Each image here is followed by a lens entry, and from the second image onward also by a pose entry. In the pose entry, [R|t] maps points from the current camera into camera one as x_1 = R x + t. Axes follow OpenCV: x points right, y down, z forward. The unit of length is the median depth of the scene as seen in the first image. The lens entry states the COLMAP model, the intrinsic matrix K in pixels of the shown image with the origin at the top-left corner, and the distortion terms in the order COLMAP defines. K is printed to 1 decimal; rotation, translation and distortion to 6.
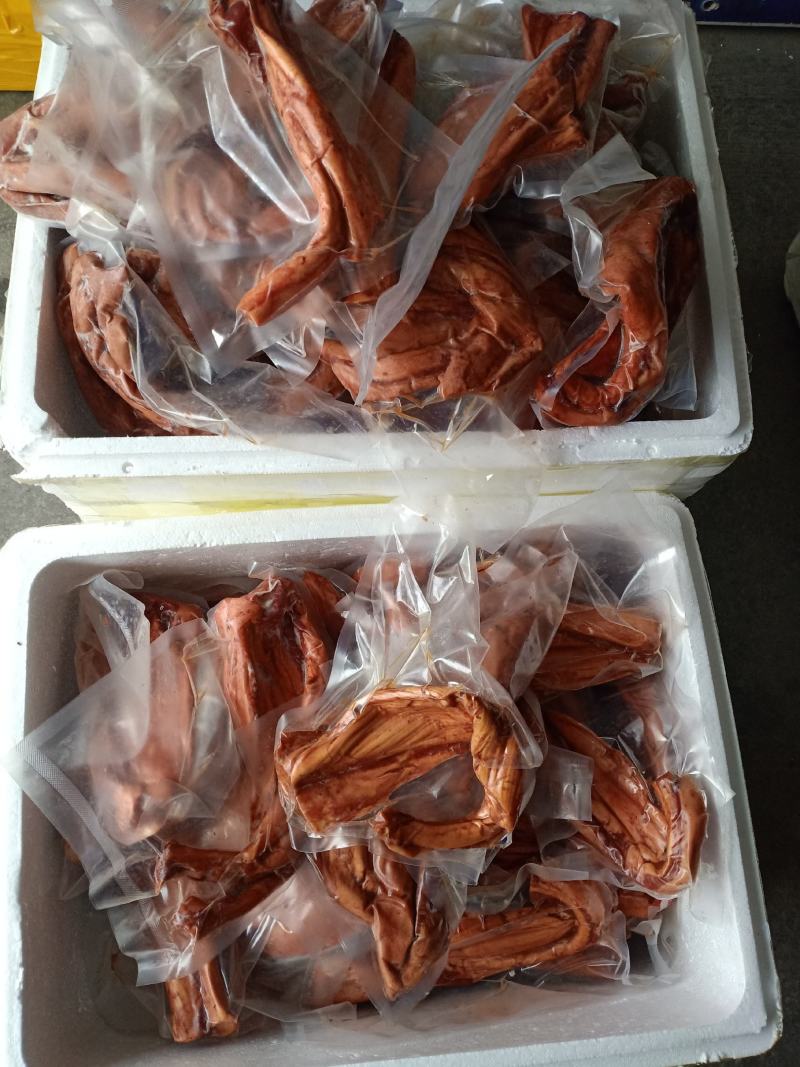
lens RADIAL K [[846.3, 0, 396.0], [0, 846.3, 535.2], [0, 0, 1]] dist [0.036637, -0.063760]
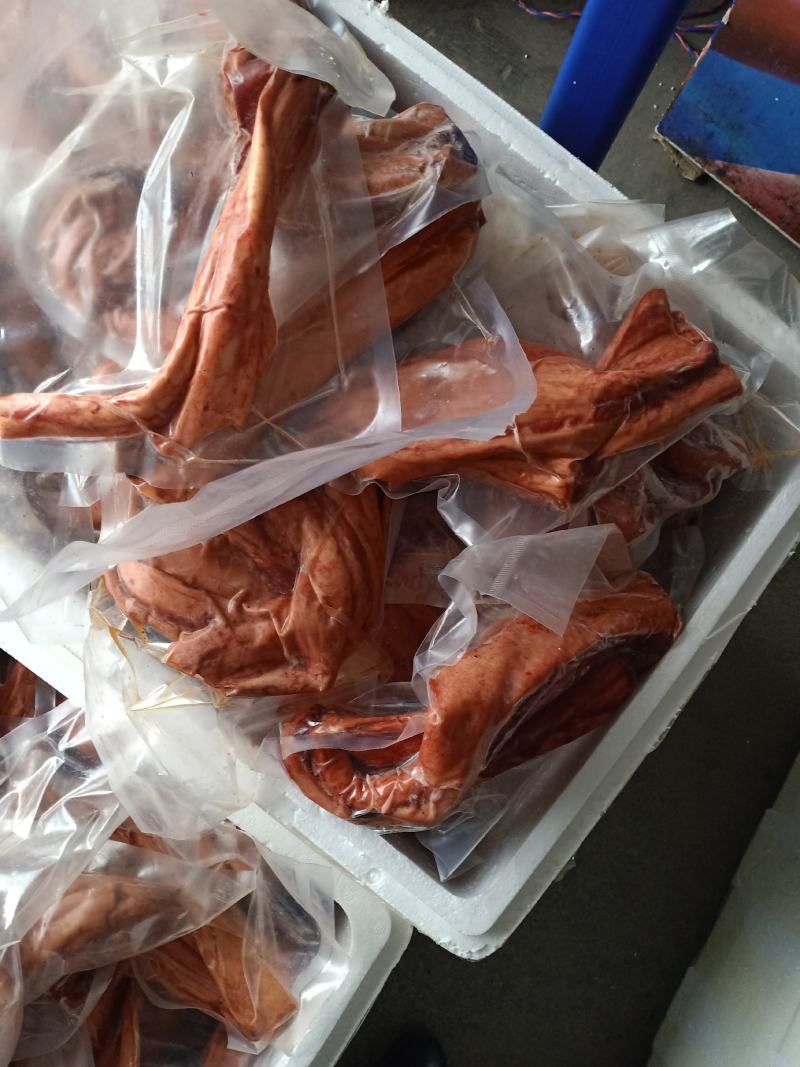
lens RADIAL K [[846.3, 0, 396.0], [0, 846.3, 535.2], [0, 0, 1]] dist [0.036637, -0.063760]
pose [[0.761388, 0.643711, -0.076976, 0.184380], [-0.637724, 0.765029, 0.089665, -0.414122], [0.116607, -0.019181, 0.992993, 0.275449]]
